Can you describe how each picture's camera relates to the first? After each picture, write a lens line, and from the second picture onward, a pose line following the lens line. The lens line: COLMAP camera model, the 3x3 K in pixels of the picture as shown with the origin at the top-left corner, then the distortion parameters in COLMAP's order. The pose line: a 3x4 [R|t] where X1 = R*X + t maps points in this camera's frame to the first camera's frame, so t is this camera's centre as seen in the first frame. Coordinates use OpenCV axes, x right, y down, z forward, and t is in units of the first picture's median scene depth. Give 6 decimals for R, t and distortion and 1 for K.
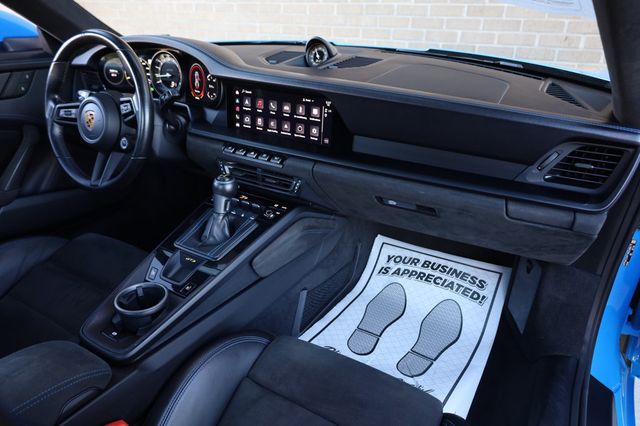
lens RADIAL K [[439.7, 0, 320.0], [0, 439.7, 213.0], [0, 0, 1]] dist [0.005474, 0.001869]
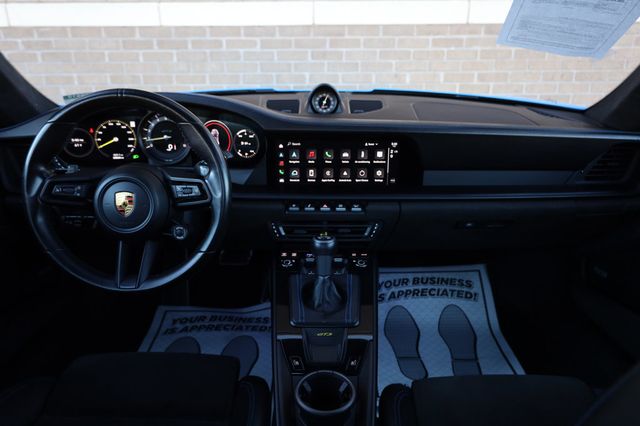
lens RADIAL K [[439.7, 0, 320.0], [0, 439.7, 213.0], [0, 0, 1]] dist [0.005474, 0.001869]
pose [[0.862087, -0.190412, 0.469626, -0.575607], [0.229957, 0.972807, -0.027699, -0.092768], [-0.451581, 0.131873, 0.882431, 0.166590]]
